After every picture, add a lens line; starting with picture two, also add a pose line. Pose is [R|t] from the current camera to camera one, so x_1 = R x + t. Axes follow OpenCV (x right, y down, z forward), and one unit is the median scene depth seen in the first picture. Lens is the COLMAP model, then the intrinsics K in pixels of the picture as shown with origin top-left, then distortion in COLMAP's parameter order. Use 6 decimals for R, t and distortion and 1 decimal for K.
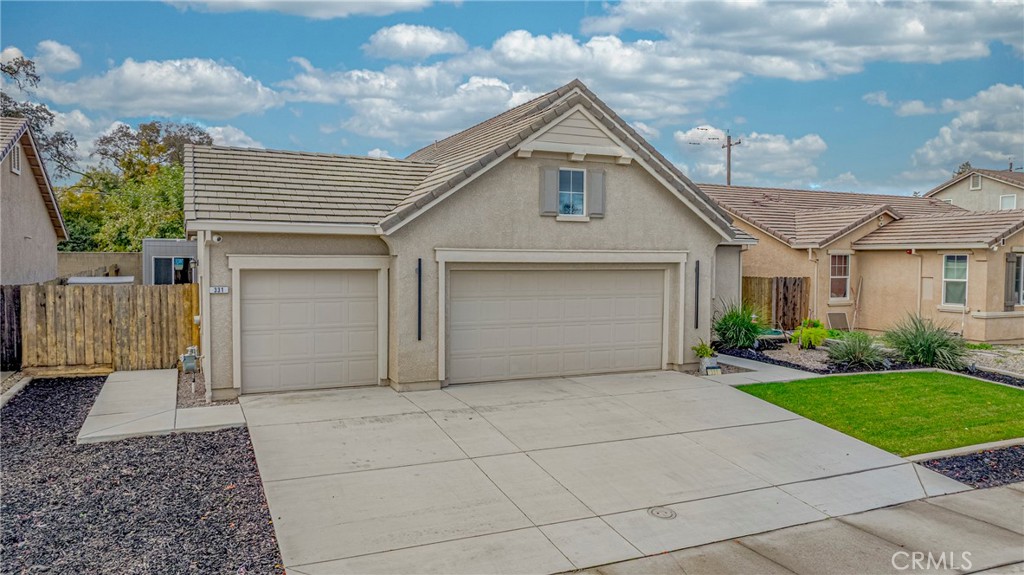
lens RADIAL K [[728.0, 0, 515.3], [0, 728.0, 286.0], [0, 0, 1]] dist [-0.049310, 0.047730]
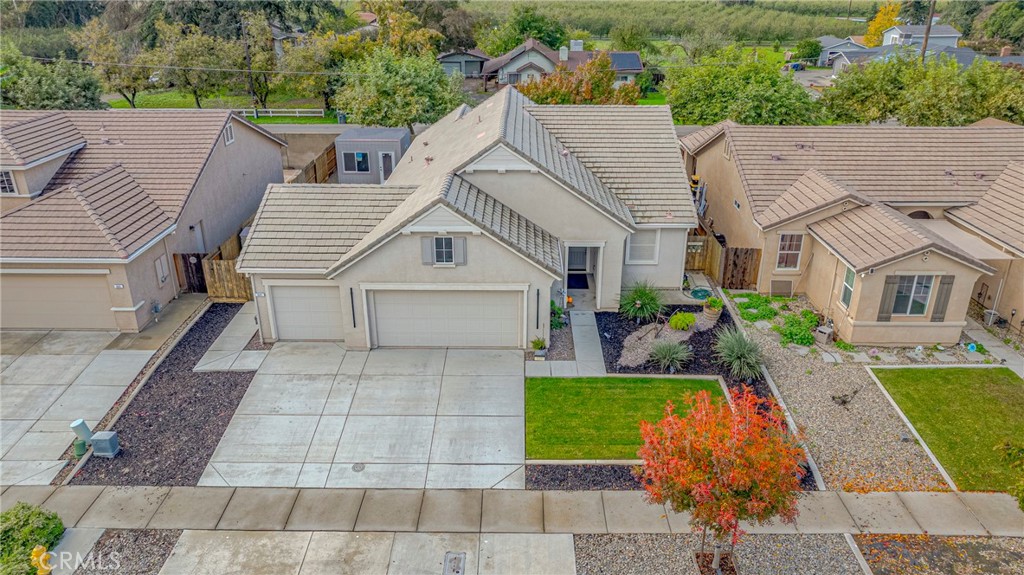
lens RADIAL K [[728.0, 0, 515.3], [0, 728.0, 286.0], [0, 0, 1]] dist [-0.049310, 0.047730]
pose [[0.904849, 0.161874, -0.393758, 0.900511], [-0.011875, 0.934131, 0.356732, -0.653197], [0.425567, -0.318113, 0.847170, -0.357401]]
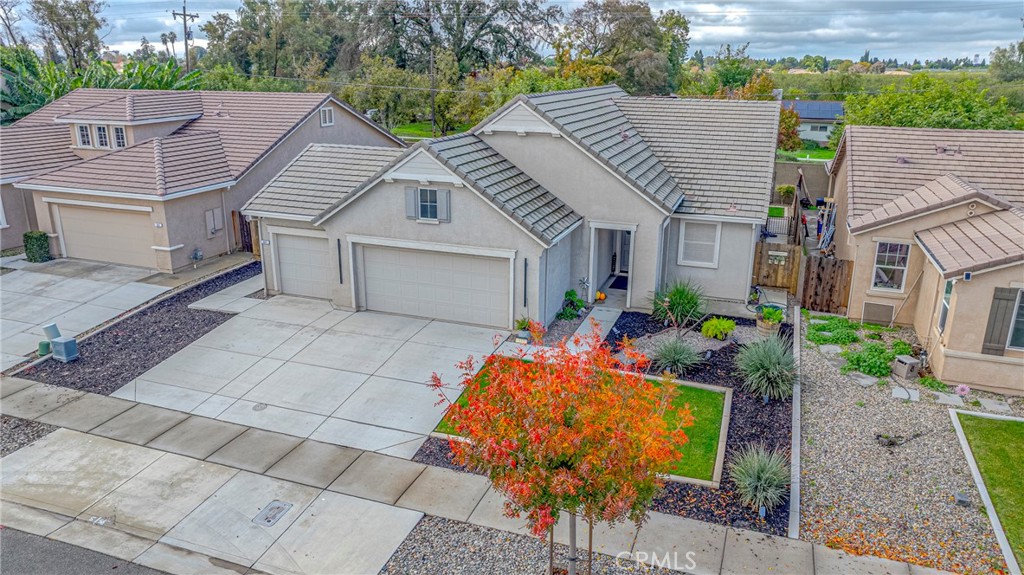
lens RADIAL K [[728.0, 0, 515.3], [0, 728.0, 286.0], [0, 0, 1]] dist [-0.049310, 0.047730]
pose [[0.712782, 0.206089, -0.670424, 1.260755], [-0.031221, 0.964232, 0.263213, -0.370606], [0.700690, -0.166682, 0.693722, 0.063859]]
